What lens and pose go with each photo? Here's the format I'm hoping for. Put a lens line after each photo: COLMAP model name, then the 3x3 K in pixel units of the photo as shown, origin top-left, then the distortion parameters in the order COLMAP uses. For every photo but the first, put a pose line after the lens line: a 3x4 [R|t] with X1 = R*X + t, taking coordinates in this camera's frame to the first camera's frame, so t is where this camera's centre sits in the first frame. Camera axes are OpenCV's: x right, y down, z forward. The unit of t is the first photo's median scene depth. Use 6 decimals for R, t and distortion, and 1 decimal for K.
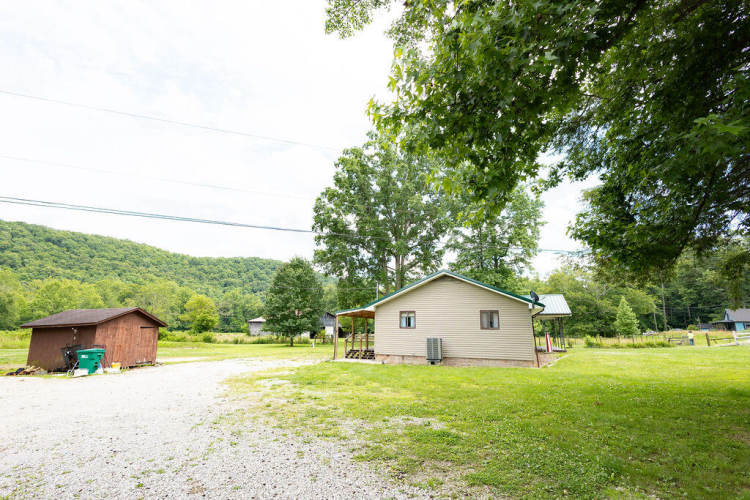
lens RADIAL K [[358.8, 0, 378.9], [0, 358.8, 246.4], [0, 0, 1]] dist [0.008527, -0.000009]
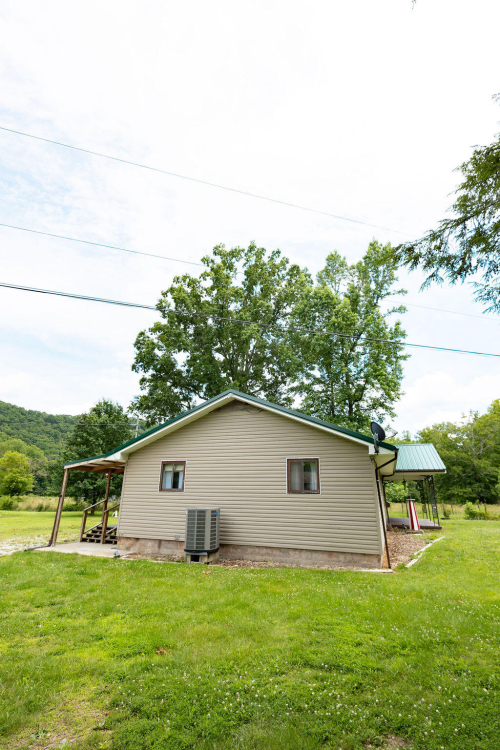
lens RADIAL K [[358.8, 0, 256.3], [0, 358.8, 370.9], [0, 0, 1]] dist [0.008527, -0.000009]
pose [[0.999845, 0.008798, 0.015245, 0.101560], [-0.007217, 0.994877, -0.100835, 0.044172], [-0.016055, 0.100709, 0.994786, 0.191445]]
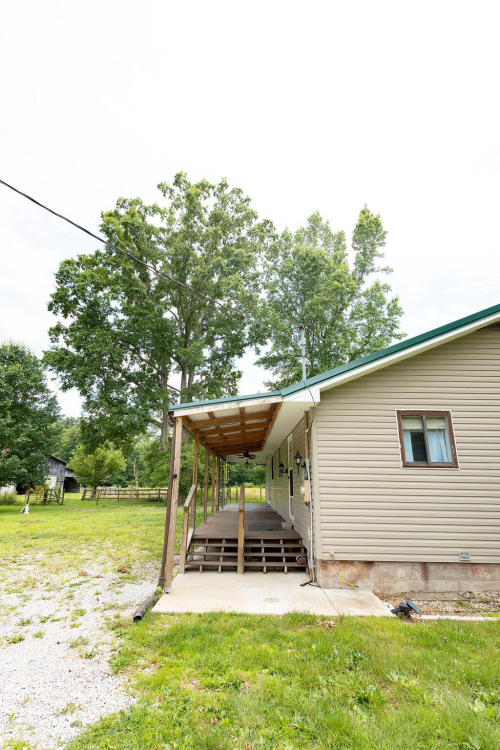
lens RADIAL K [[358.8, 0, 245.2], [0, 358.8, 373.0], [0, 0, 1]] dist [0.008527, -0.000009]
pose [[0.931645, 0.107761, 0.347022, -0.087329], [-0.084198, 0.993043, -0.082323, 0.091393], [-0.353479, 0.047477, 0.934237, 0.373988]]
